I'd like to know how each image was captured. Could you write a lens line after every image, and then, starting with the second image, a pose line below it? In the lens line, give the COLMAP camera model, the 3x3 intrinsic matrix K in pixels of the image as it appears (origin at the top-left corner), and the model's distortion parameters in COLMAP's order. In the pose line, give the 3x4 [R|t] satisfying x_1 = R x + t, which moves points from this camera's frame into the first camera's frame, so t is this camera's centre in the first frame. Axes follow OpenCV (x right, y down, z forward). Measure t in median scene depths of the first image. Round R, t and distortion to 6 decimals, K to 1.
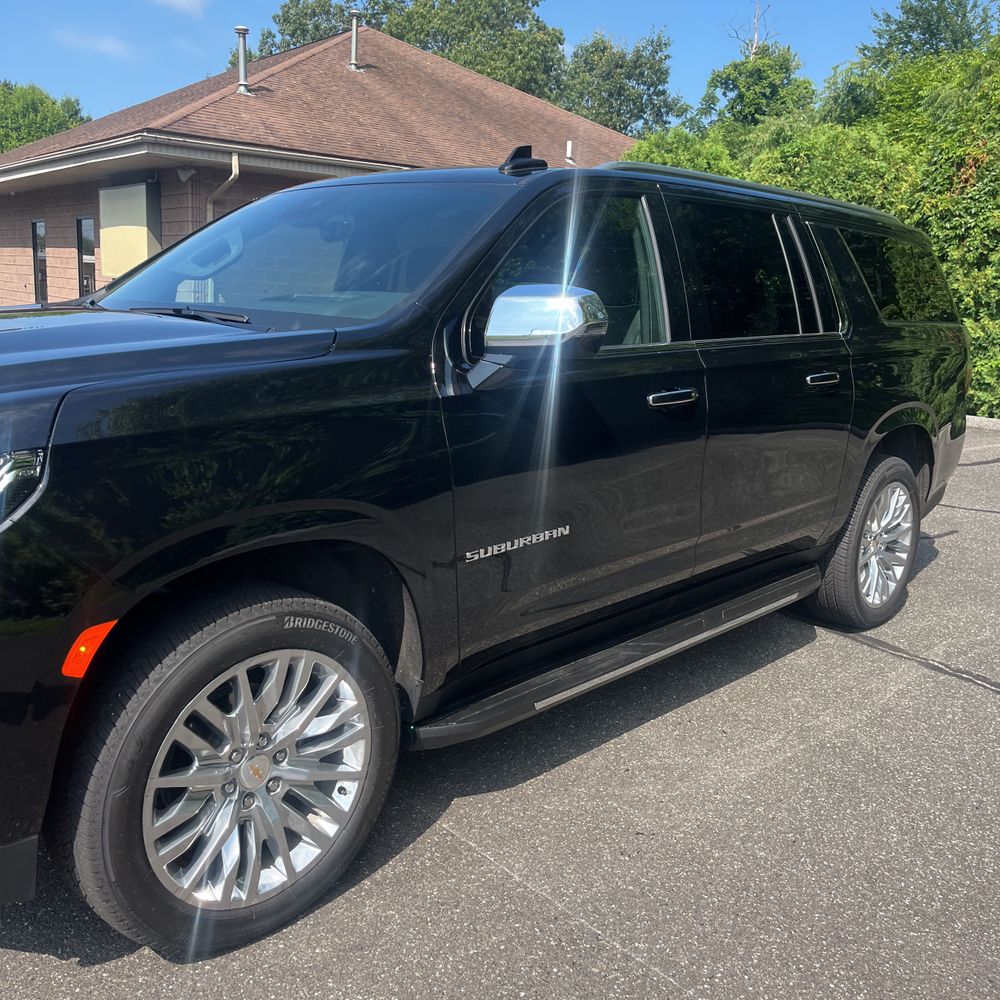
lens RADIAL K [[1025.1, 0, 492.1], [0, 1025.1, 521.9], [0, 0, 1]] dist [0.057560, -0.027914]
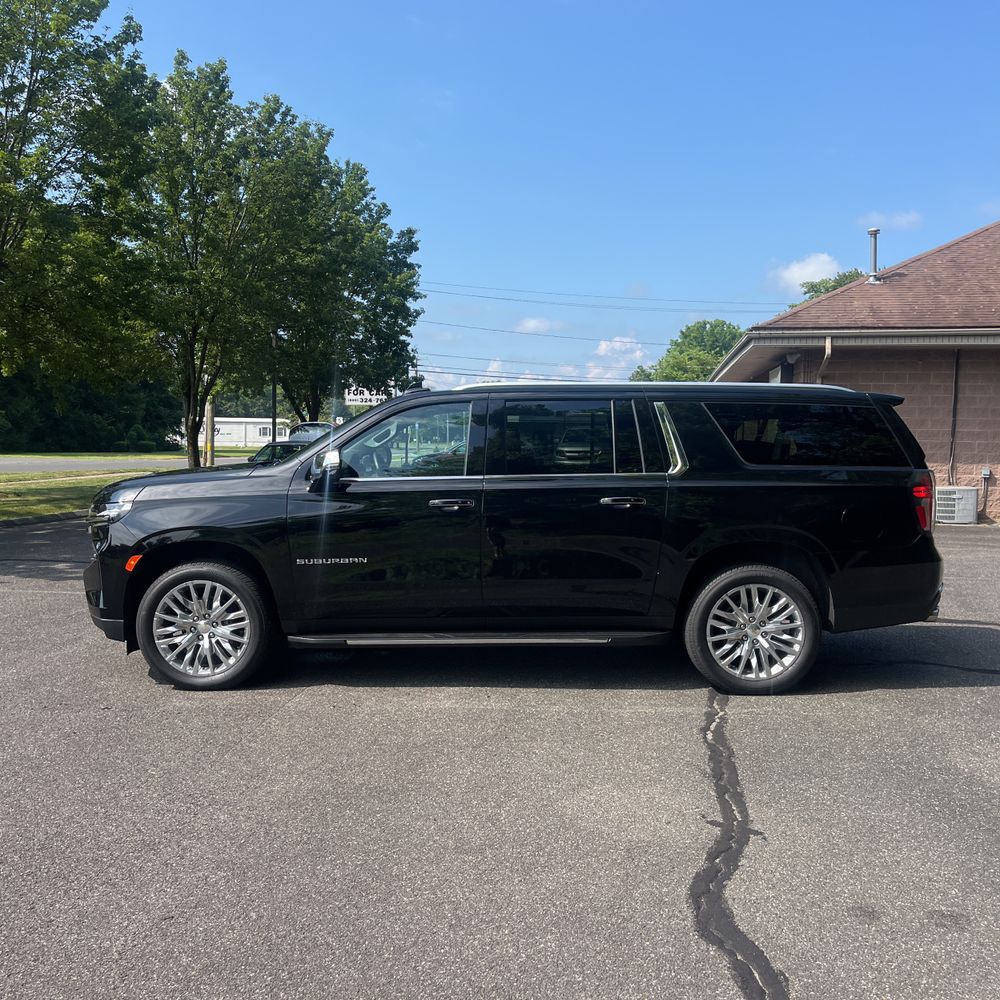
lens RADIAL K [[1032.4, 0, 485.9], [0, 1032.4, 523.4], [0, 0, 1]] dist [0.064165, -0.071170]
pose [[0.673717, 0.036038, -0.738110, 0.466874], [-0.146544, 0.985490, -0.085643, 0.020441], [0.724314, 0.165865, 0.669222, -0.067199]]
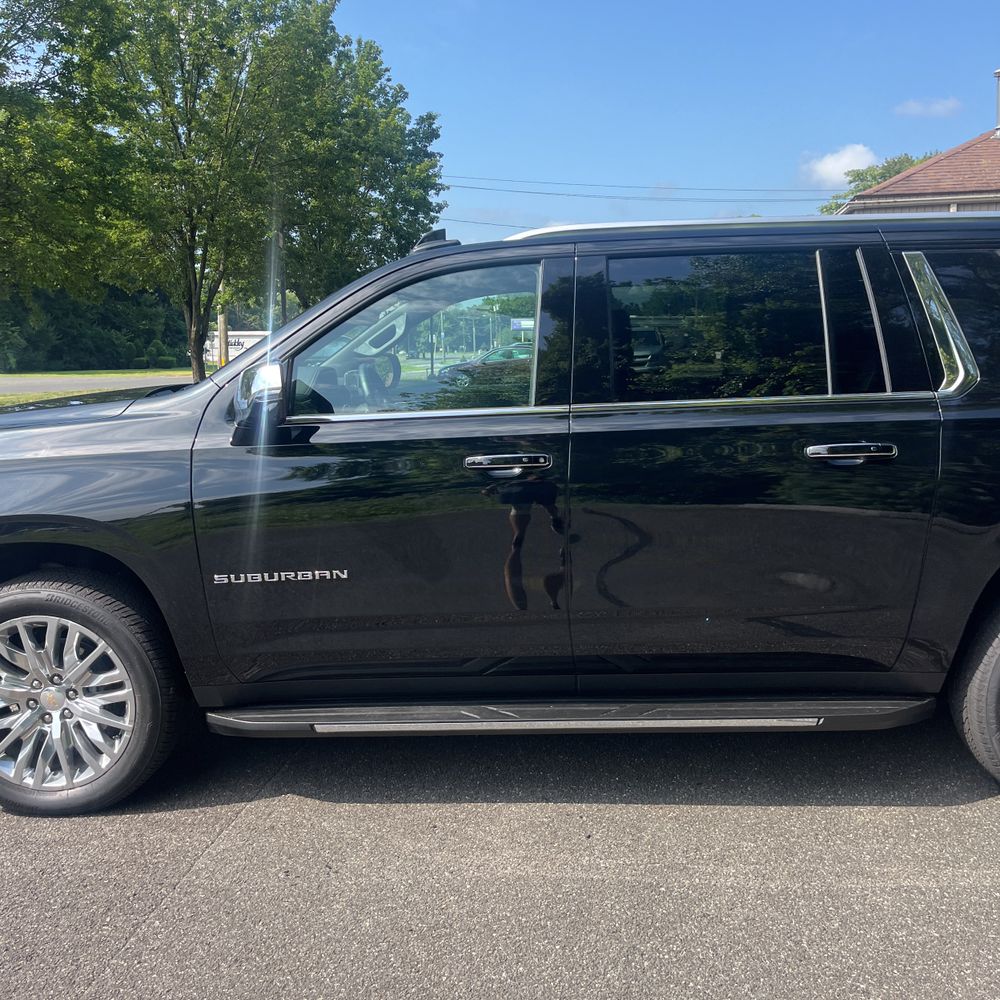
lens RADIAL K [[1018.9, 0, 477.4], [0, 1018.9, 499.0], [0, 0, 1]] dist [0.053682, -0.054427]
pose [[0.647989, 0.072341, -0.758206, 0.254991], [-0.128851, 0.991543, -0.015516, -0.018913], [0.750671, 0.107750, 0.651830, 0.098702]]
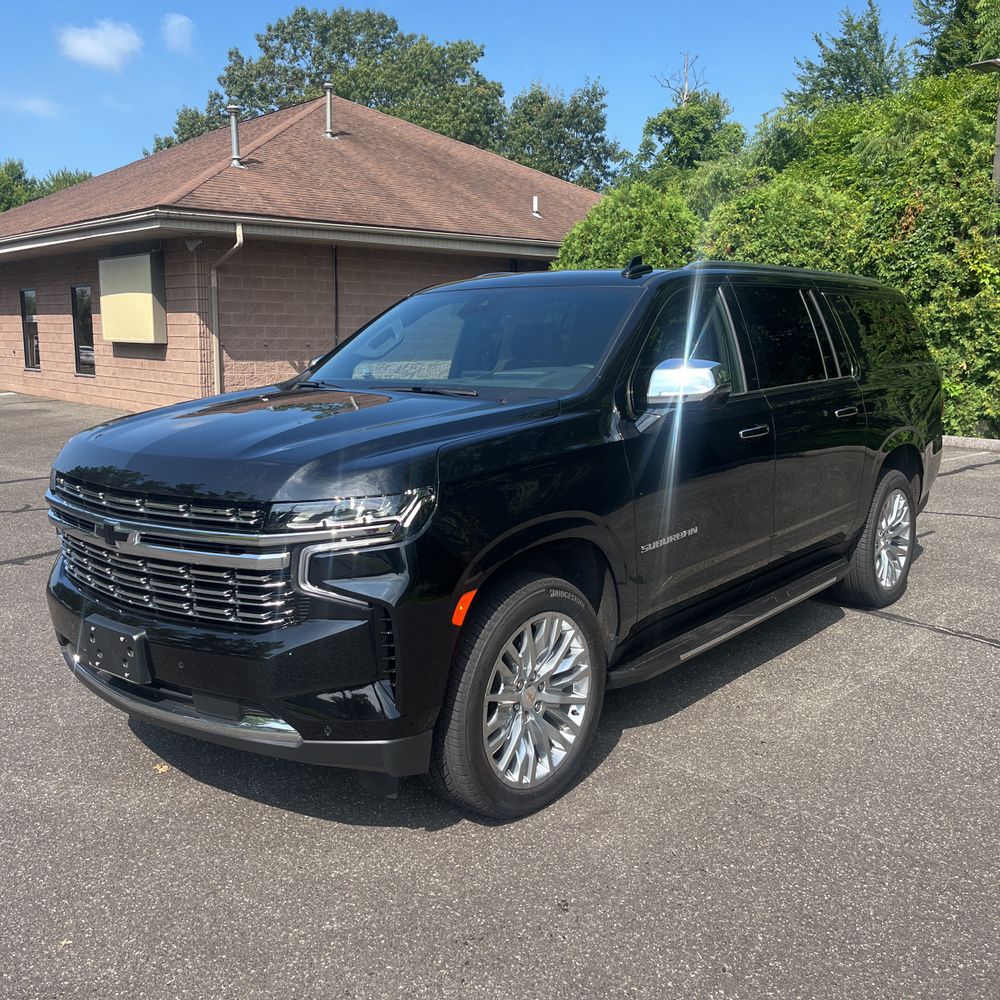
lens RADIAL K [[1032.4, 0, 485.9], [0, 1032.4, 523.4], [0, 0, 1]] dist [0.064165, -0.071170]
pose [[0.997571, -0.050768, 0.047699, -0.072676], [0.052434, 0.998034, -0.034347, 0.008437], [-0.045861, 0.036764, 0.998271, -0.103062]]
